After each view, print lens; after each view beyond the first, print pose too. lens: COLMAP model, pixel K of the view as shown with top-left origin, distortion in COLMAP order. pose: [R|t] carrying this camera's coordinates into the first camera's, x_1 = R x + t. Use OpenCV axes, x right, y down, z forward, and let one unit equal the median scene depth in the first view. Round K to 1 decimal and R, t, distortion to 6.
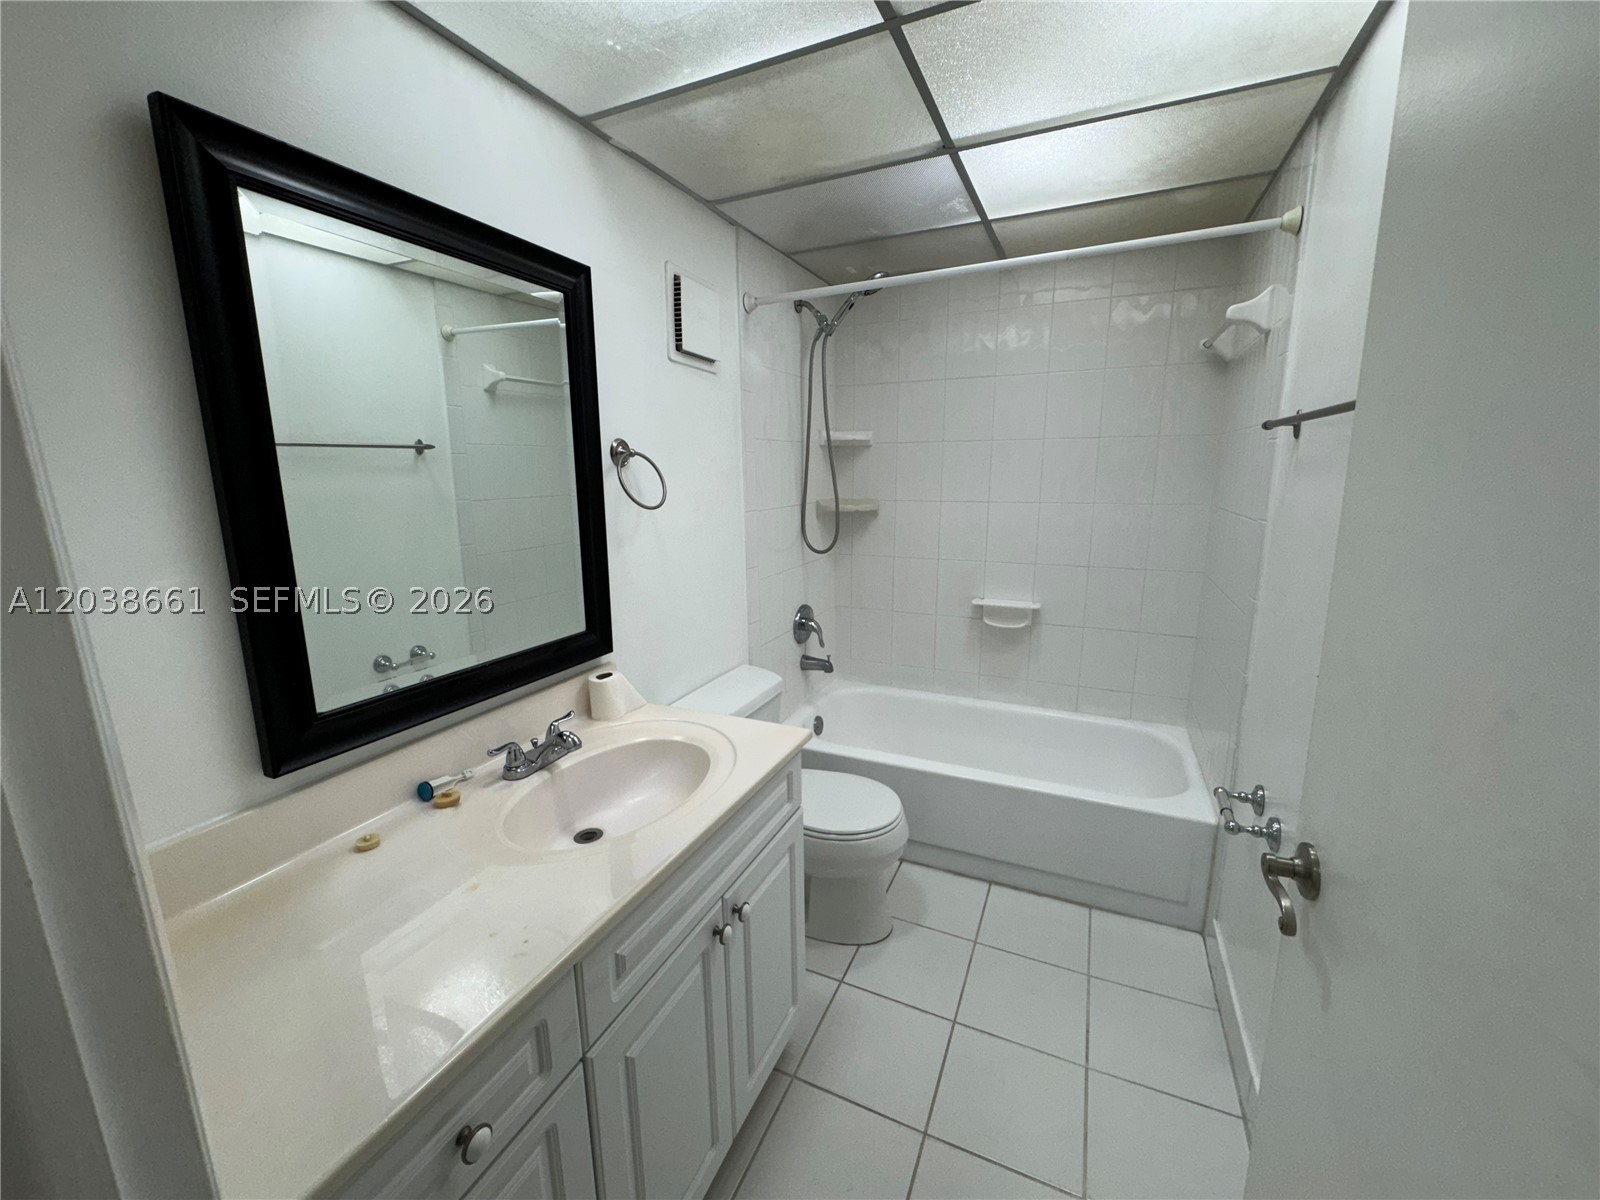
lens RADIAL K [[637.2, 0, 798.5], [0, 637.2, 598.1], [0, 0, 1]] dist [-0.004477, 0.000606]
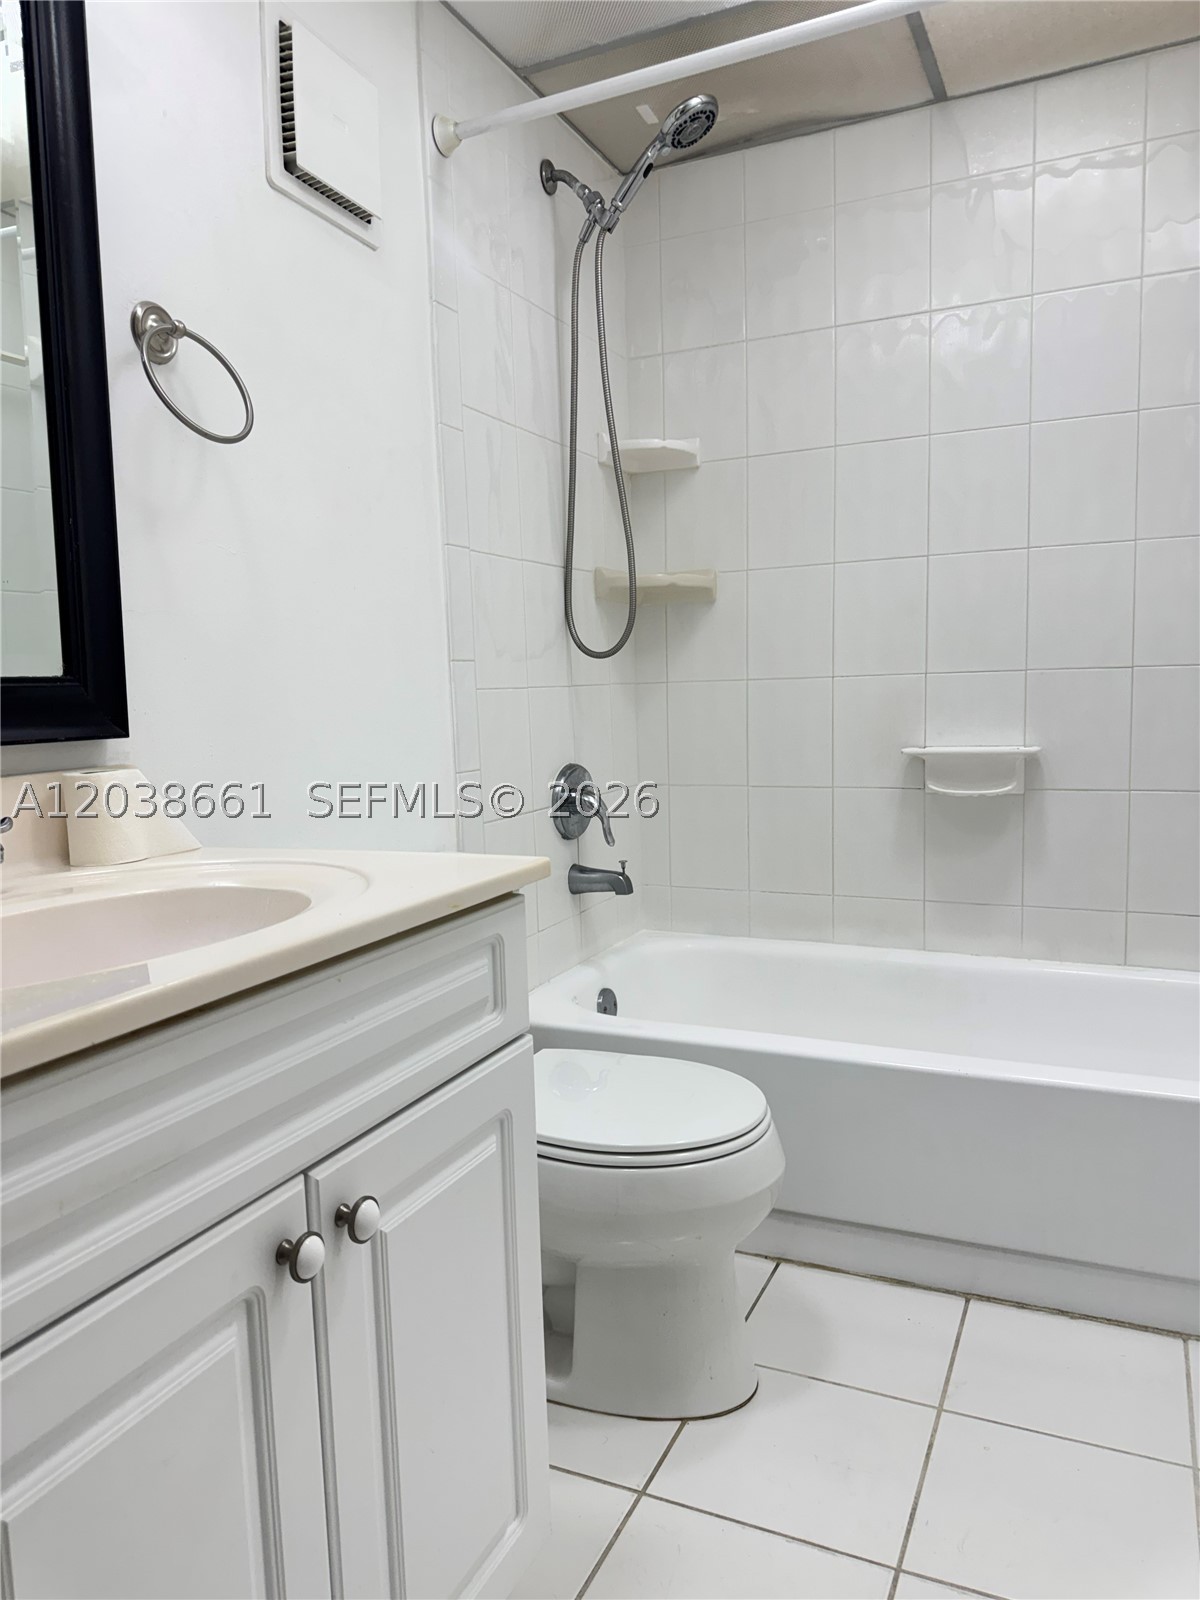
lens RADIAL K [[1130.0, 0, 597.9], [0, 1130.0, 800.7], [0, 0, 1]] dist [0.042890, -0.024118]
pose [[0.999825, -0.018629, -0.001890, 0.035397], [0.018380, 0.995684, -0.090974, 0.145803], [0.003576, 0.090923, 0.995851, 0.120659]]
